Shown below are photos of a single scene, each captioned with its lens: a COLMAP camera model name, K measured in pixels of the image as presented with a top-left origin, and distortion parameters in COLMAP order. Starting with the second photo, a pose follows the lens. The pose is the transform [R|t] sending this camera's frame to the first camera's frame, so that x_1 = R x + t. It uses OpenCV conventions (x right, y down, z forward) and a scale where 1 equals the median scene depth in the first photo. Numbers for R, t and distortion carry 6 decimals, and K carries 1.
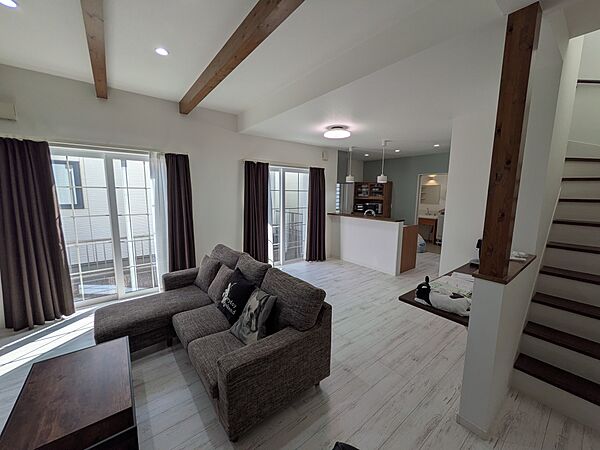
lens RADIAL K [[239.2, 0, 302.2], [0, 239.2, 224.6], [0, 0, 1]] dist [-0.001456, 0.000130]
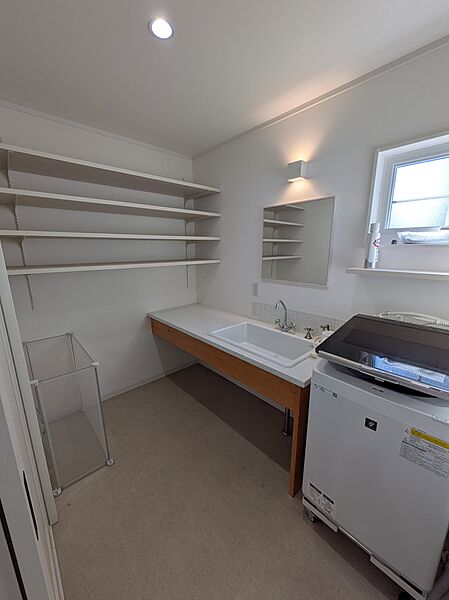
lens RADIAL K [[239.2, 0, 225.8], [0, 239.2, 301.8], [0, 0, 1]] dist [-0.001456, 0.000130]
pose [[0.997788, -0.028623, 0.059994, 0.554271], [0.023191, 0.995730, 0.089354, -0.112129], [-0.062296, -0.087765, 0.994191, 0.936504]]
